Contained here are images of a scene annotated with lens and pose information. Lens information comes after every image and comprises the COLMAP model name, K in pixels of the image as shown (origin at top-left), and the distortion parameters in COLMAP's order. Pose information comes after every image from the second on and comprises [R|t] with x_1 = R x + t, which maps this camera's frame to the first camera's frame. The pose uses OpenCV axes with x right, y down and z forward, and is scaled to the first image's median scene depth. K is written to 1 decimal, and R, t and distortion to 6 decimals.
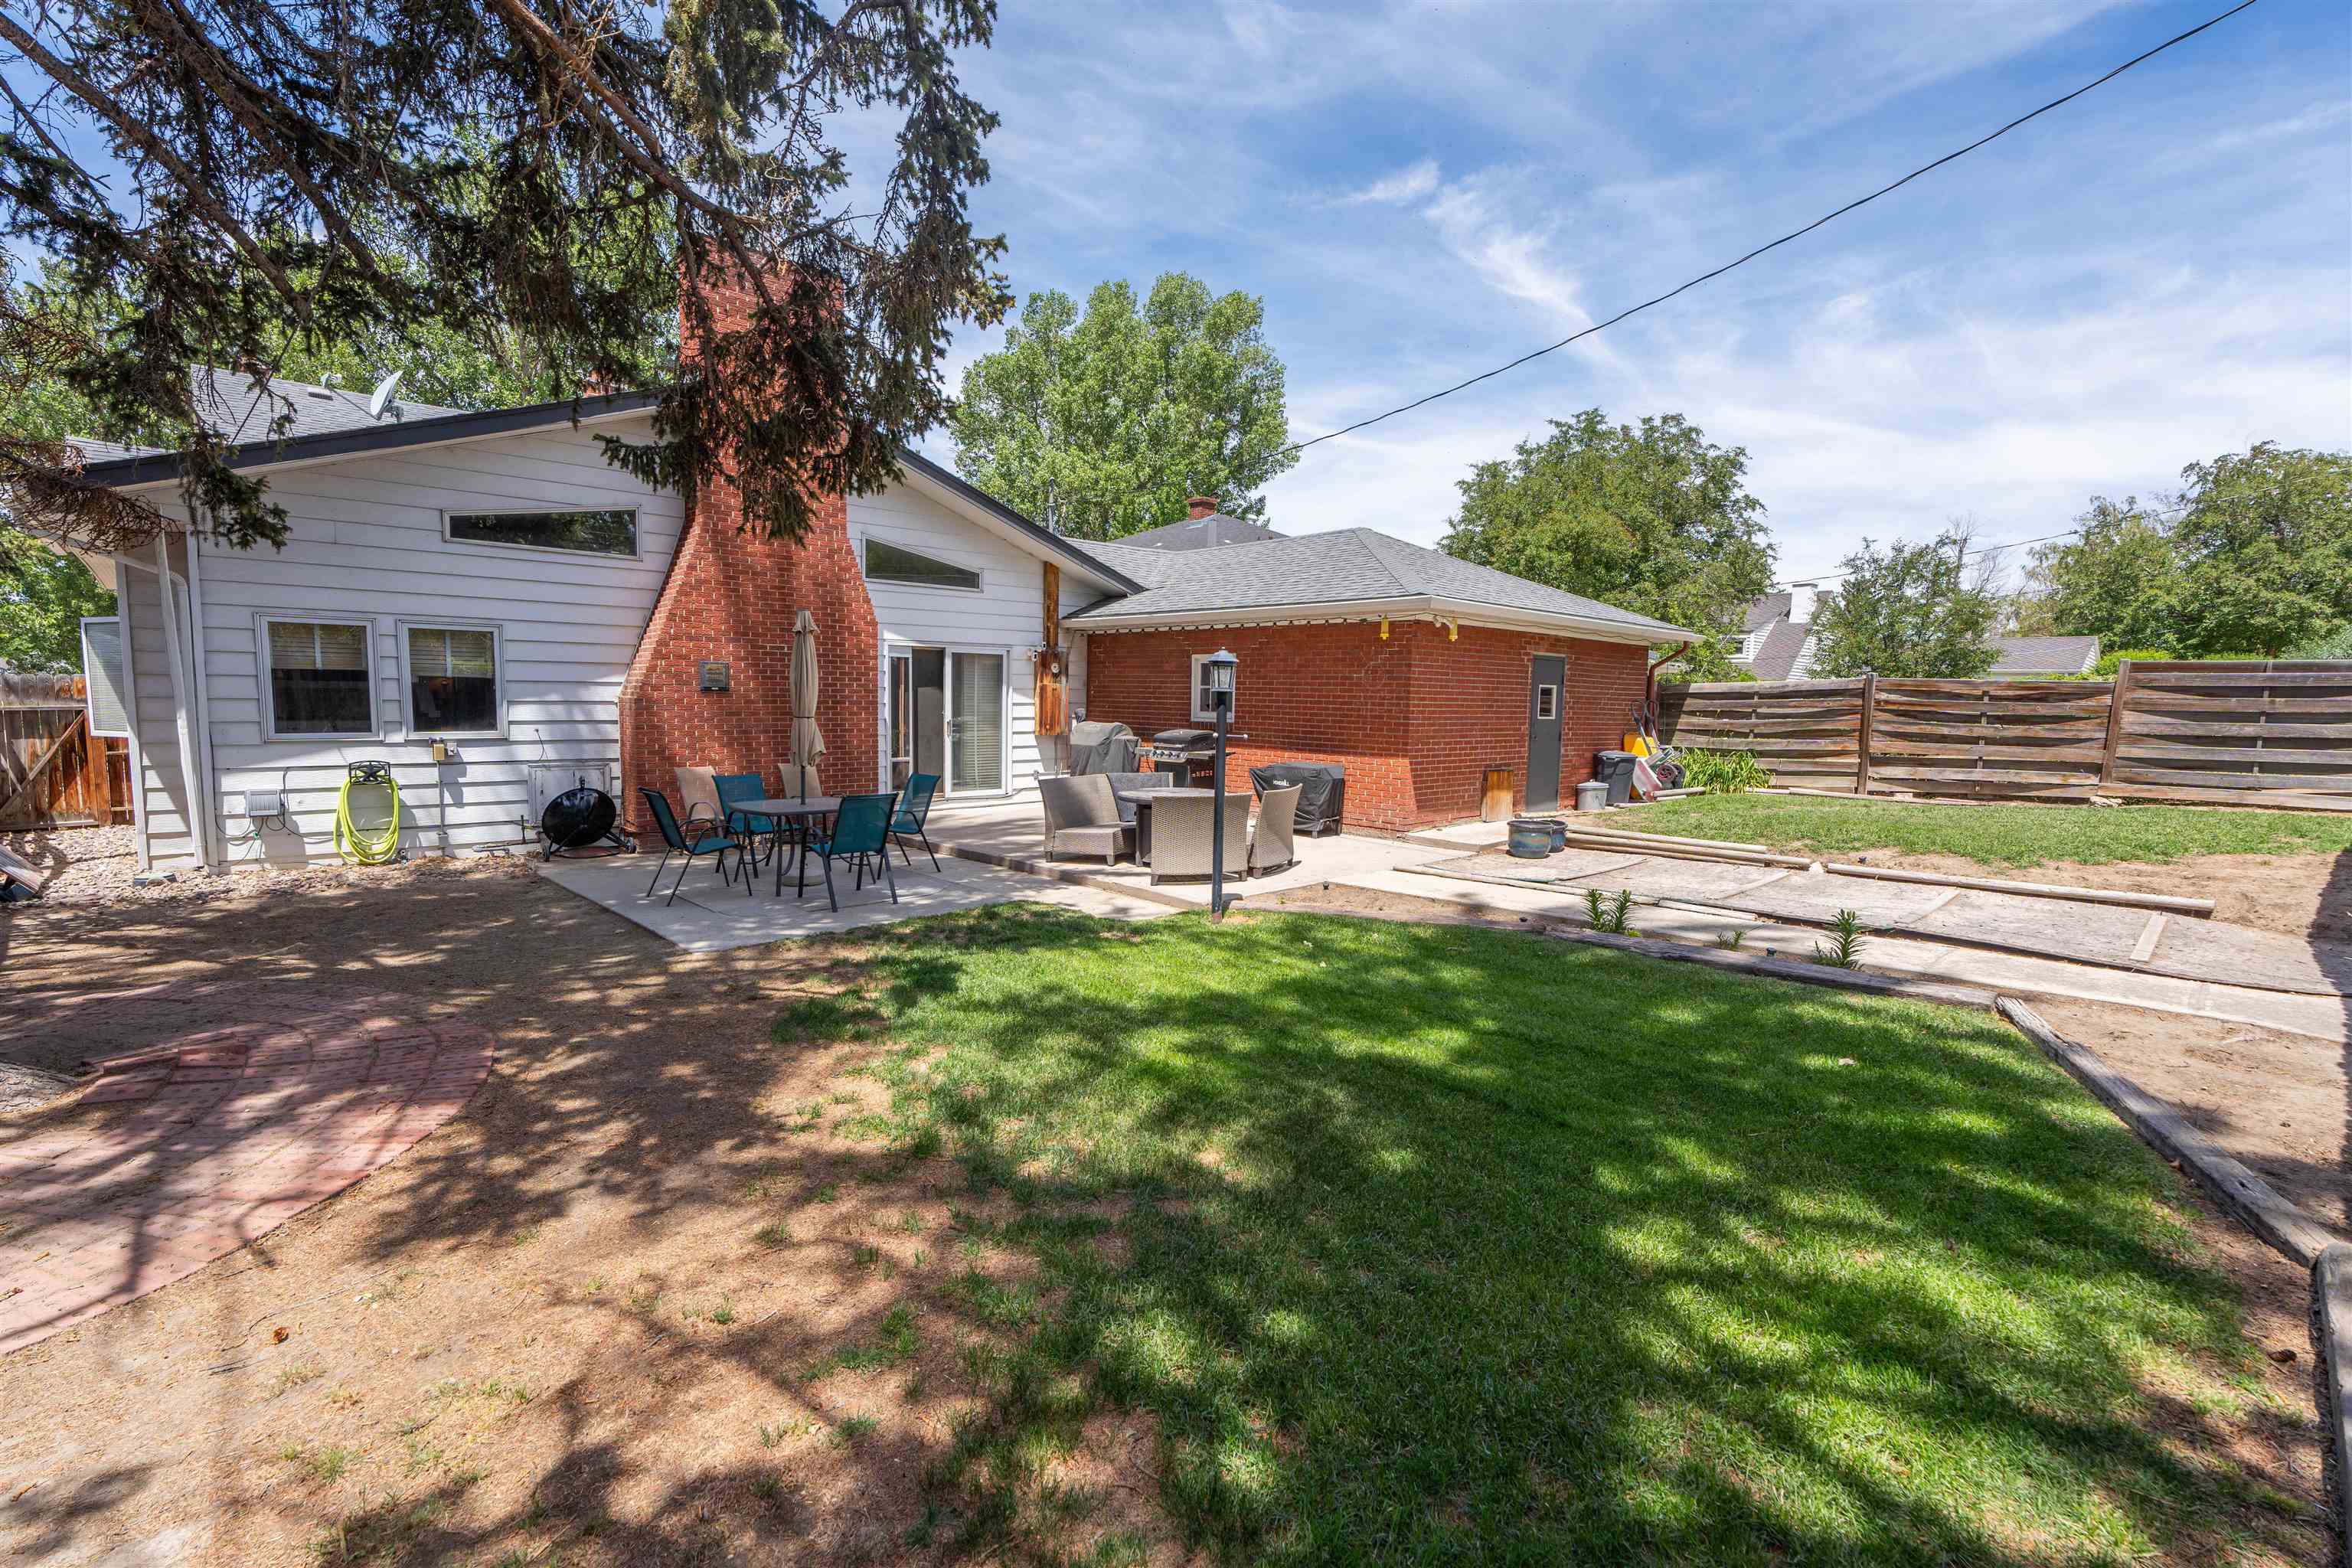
lens RADIAL K [[1070.2, 0, 1176.0], [0, 1070.2, 784.0], [0, 0, 1]] dist [0.005888, 0.000225]
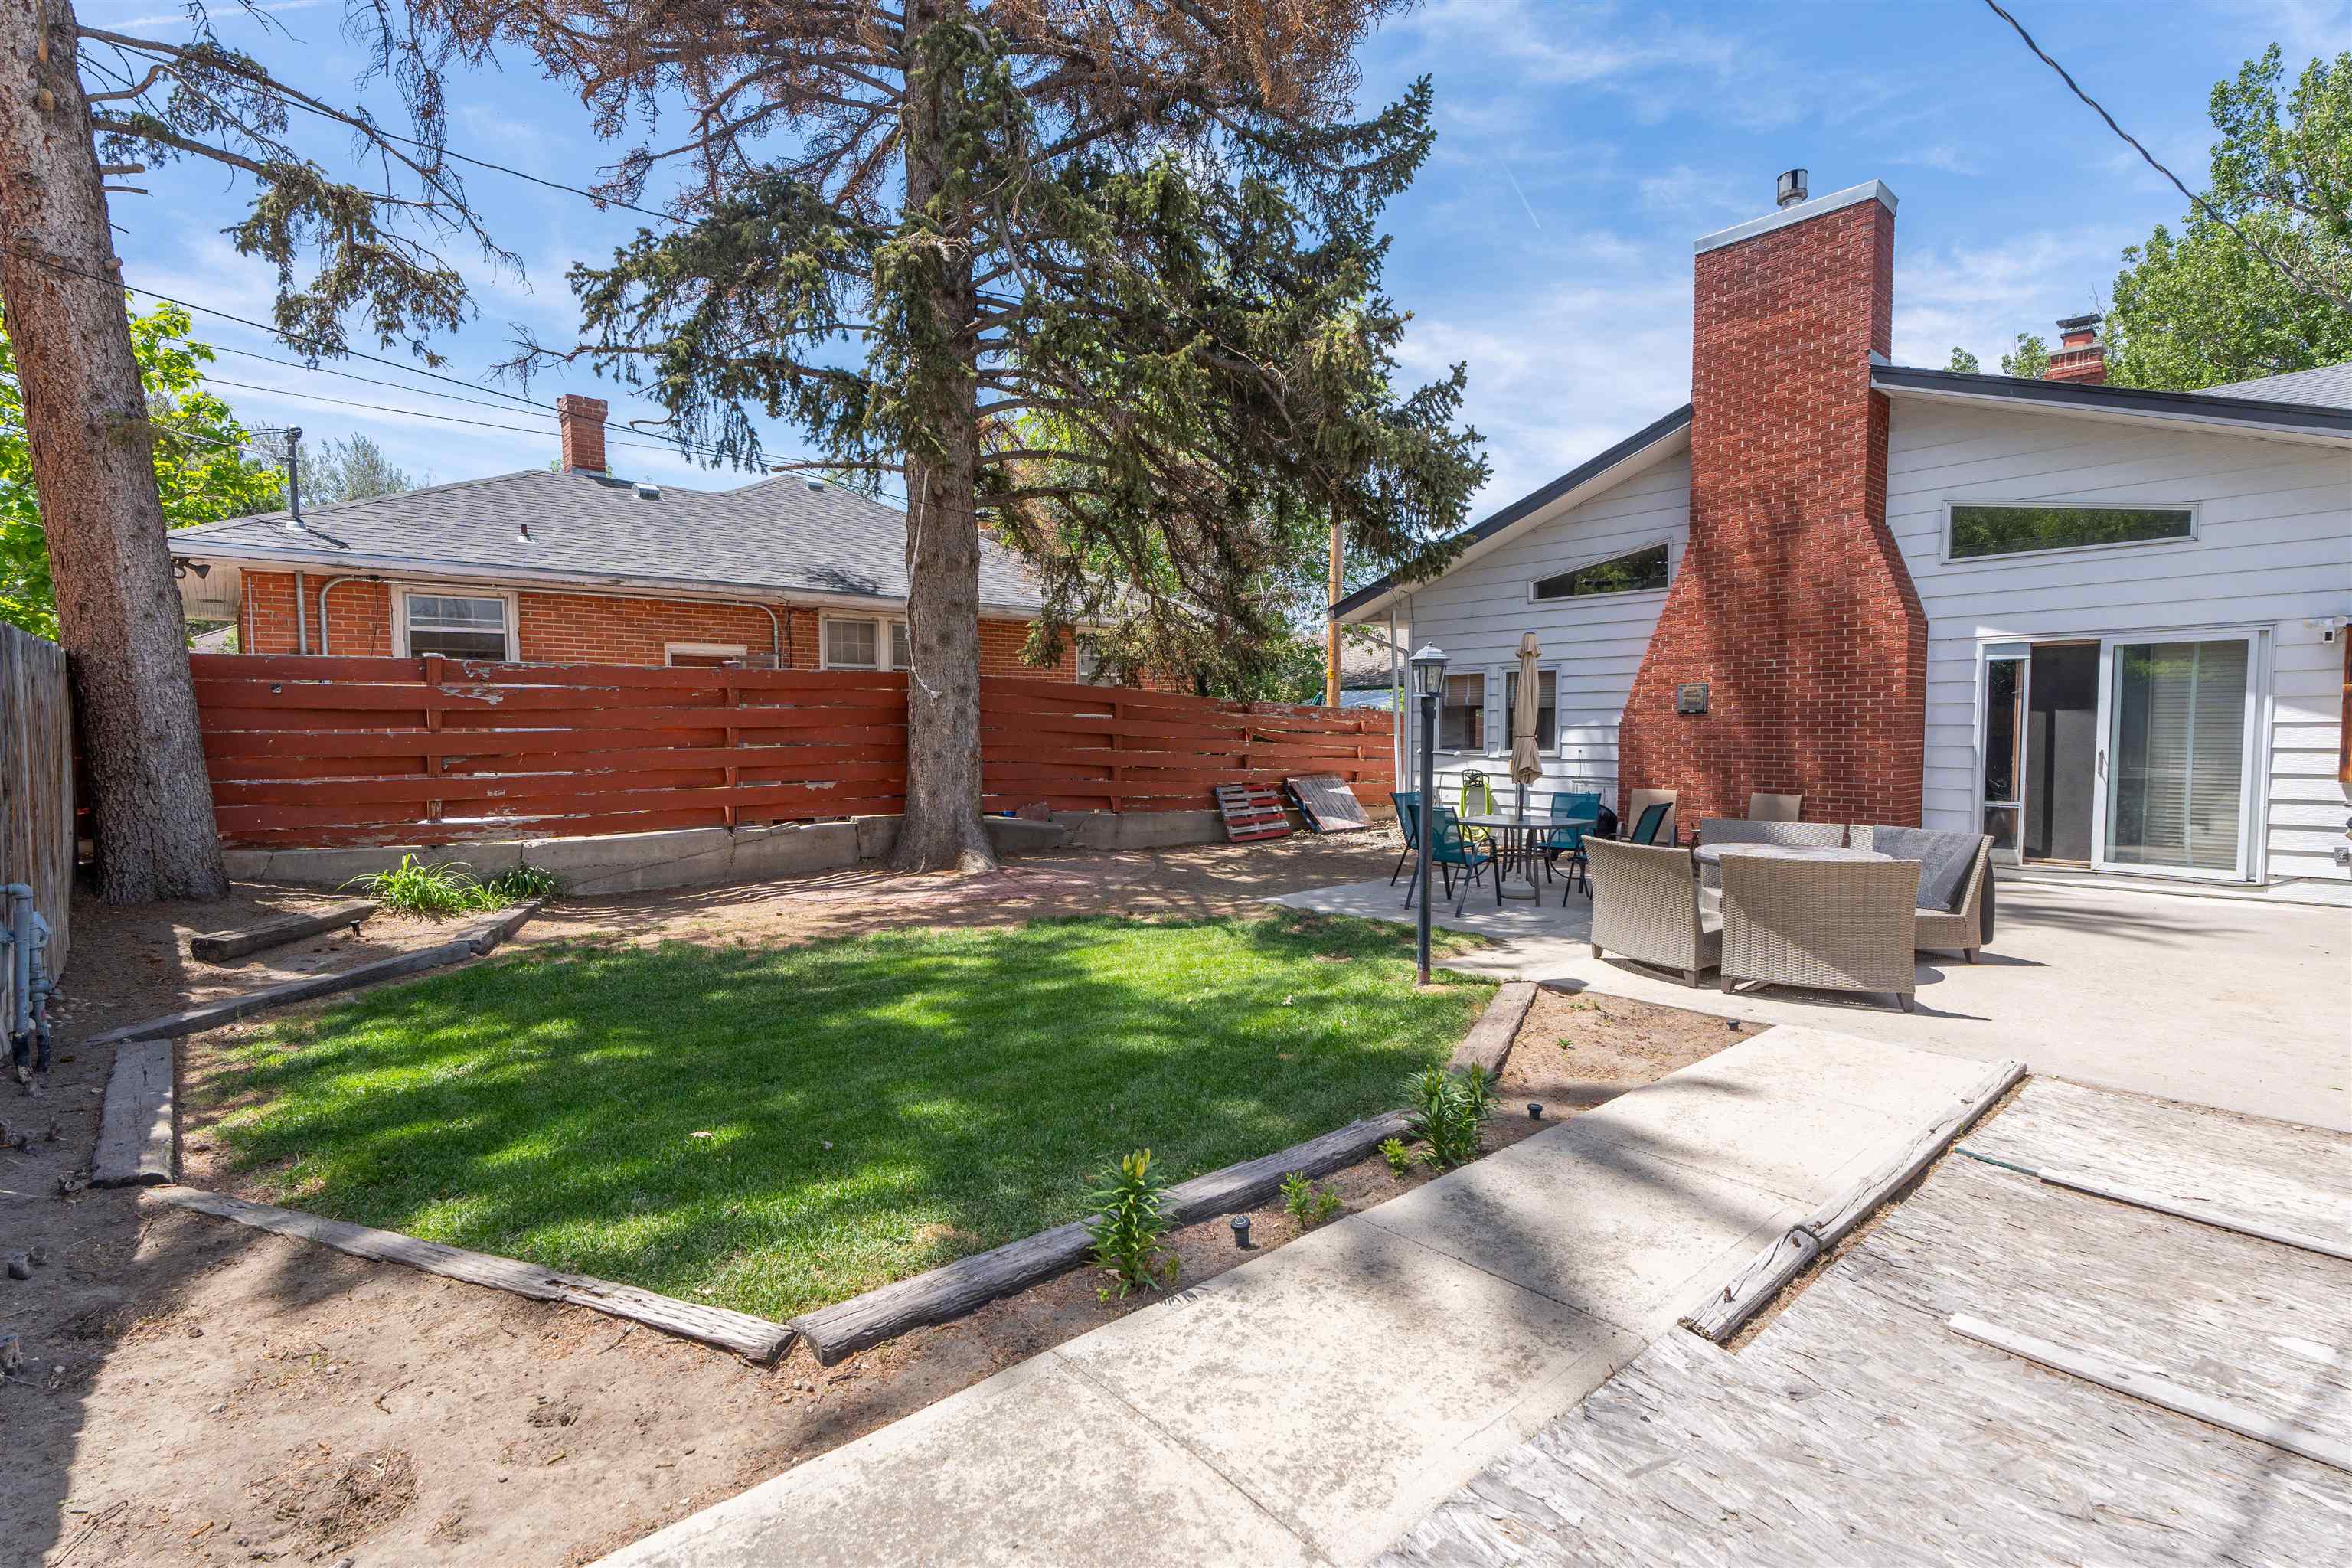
lens RADIAL K [[1114.6, 0, 1176.0], [0, 1114.6, 784.0], [0, 0, 1]] dist [0.003393, 0.000029]
pose [[-0.052969, 0.037910, -0.997876, 0.630240], [-0.078491, 0.996029, 0.042006, -0.029907], [0.995507, 0.080550, -0.049783, 0.606509]]
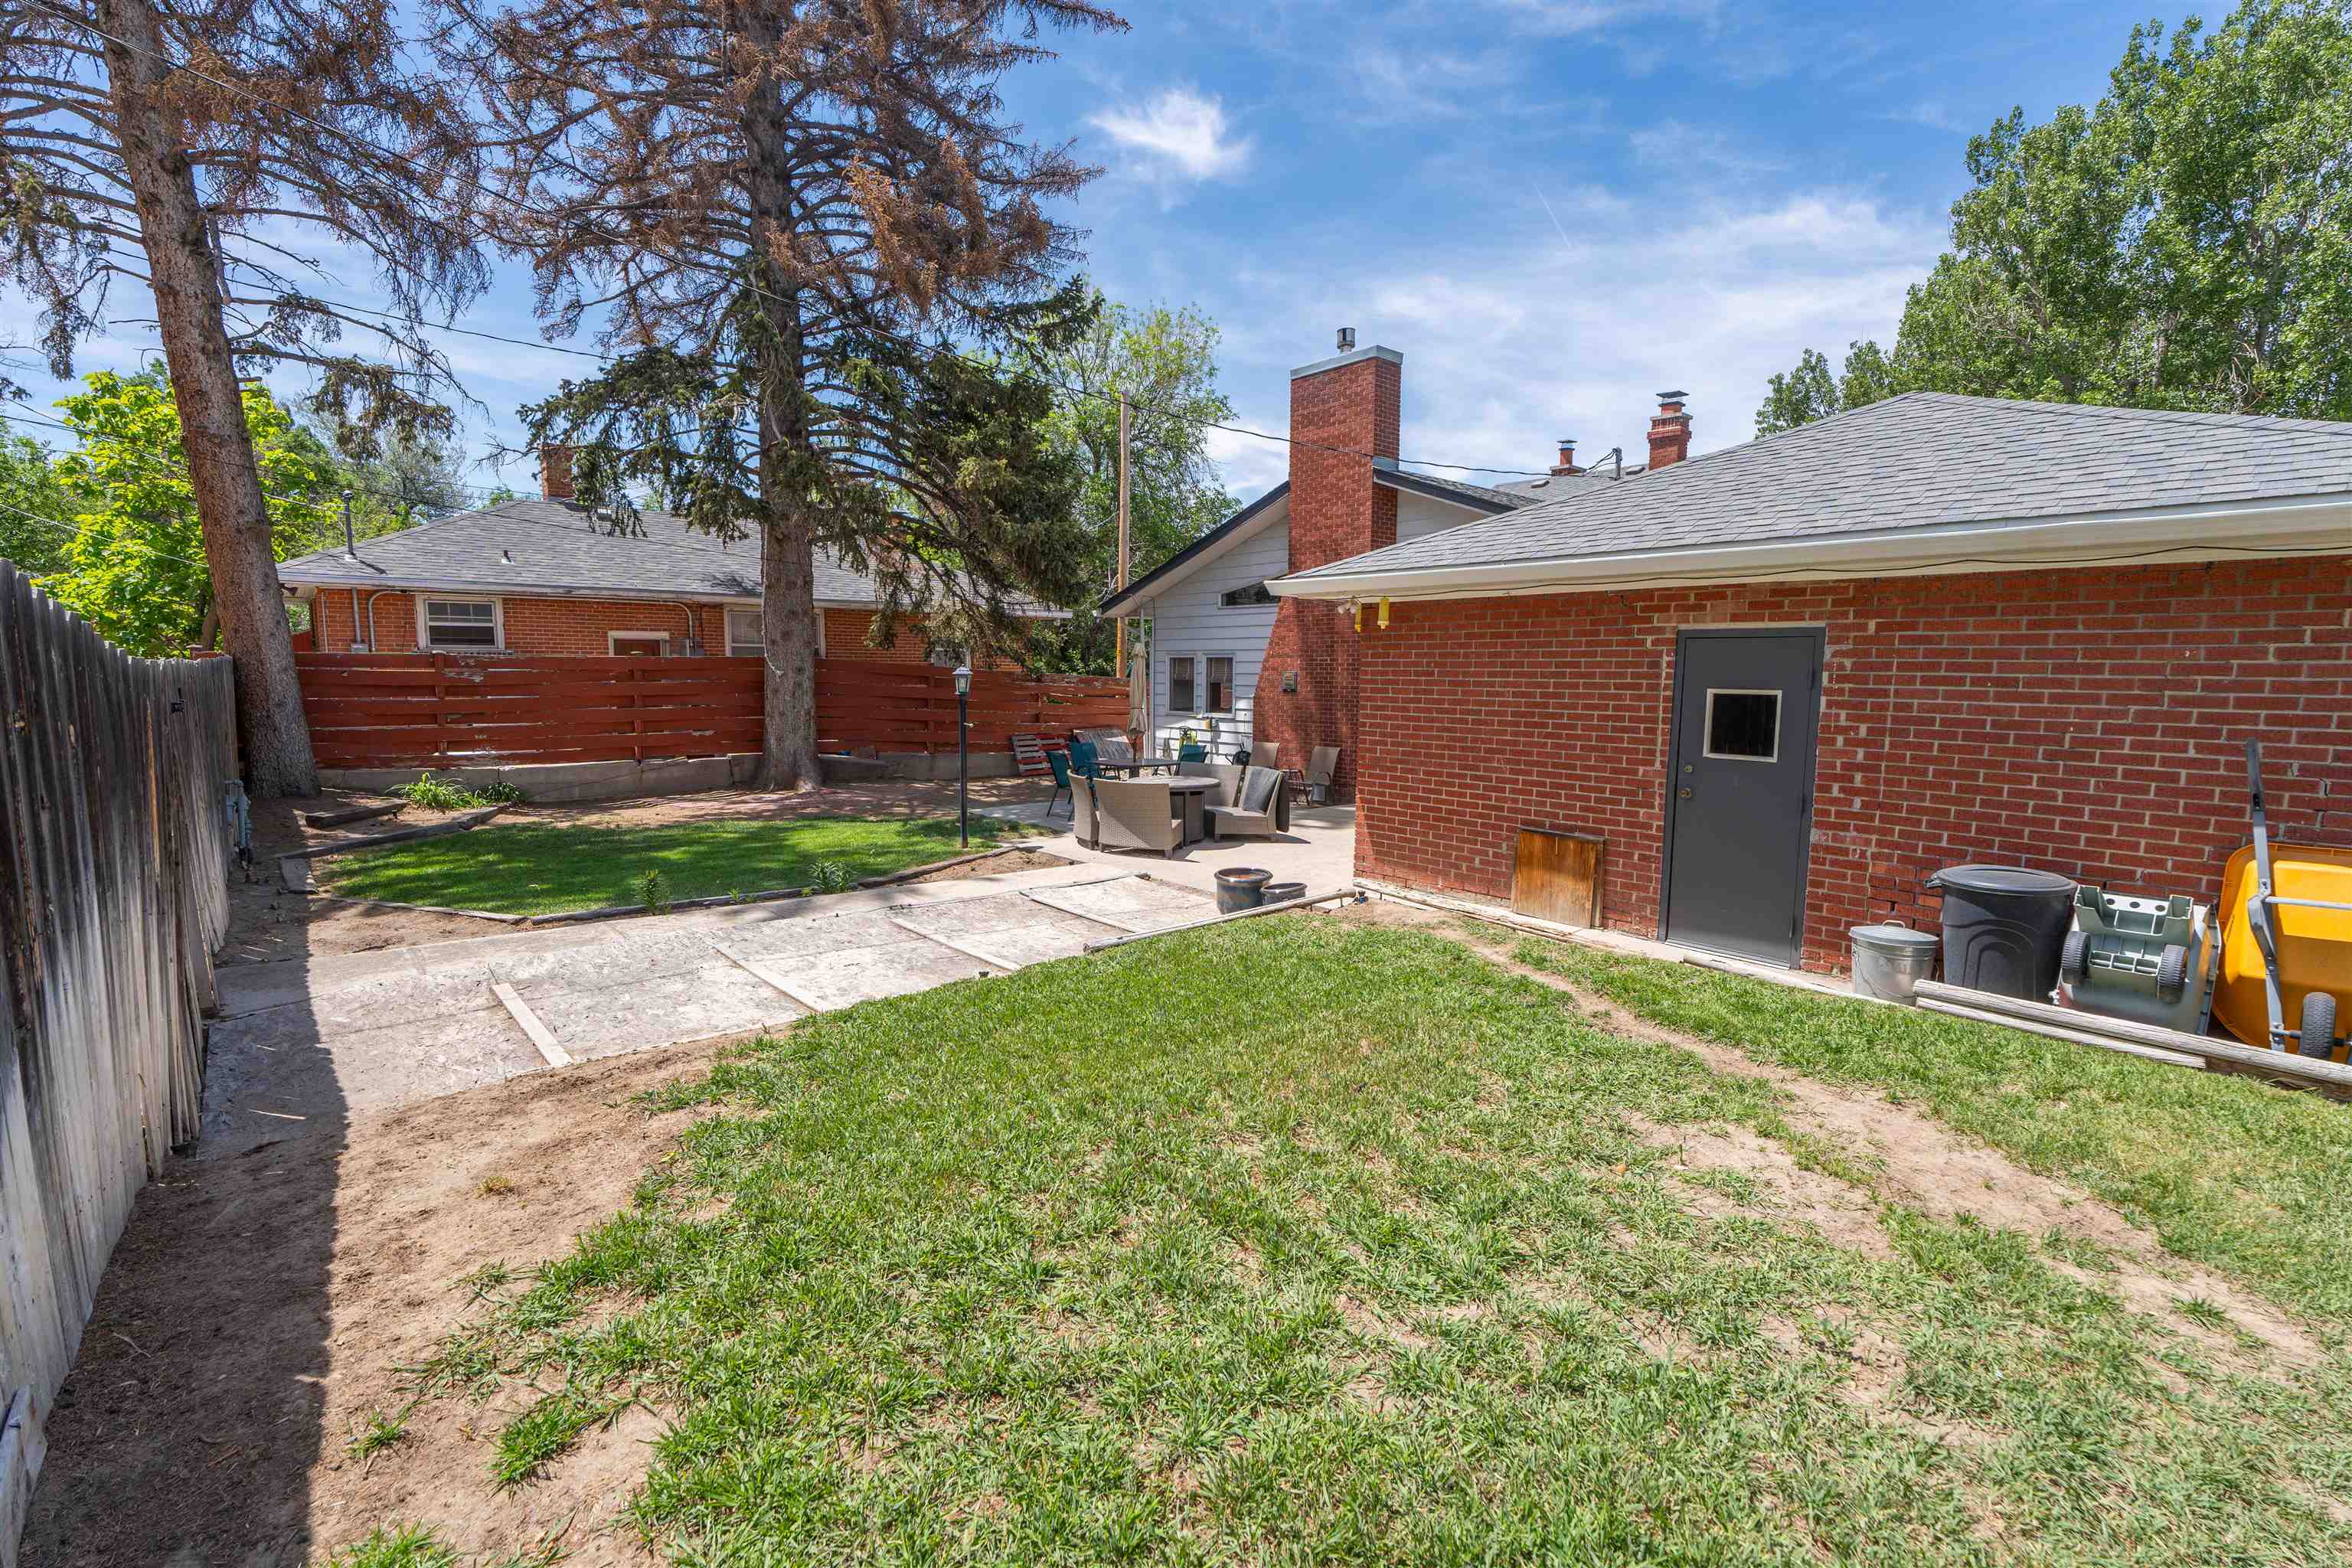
lens RADIAL K [[1070.2, 0, 1176.0], [0, 1070.2, 784.0], [0, 0, 1]] dist [0.005888, 0.000225]
pose [[-0.065952, 0.091019, -0.993663, 1.059225], [-0.090317, 0.991199, 0.096788, -0.092436], [0.993727, 0.096128, -0.057151, 0.971322]]
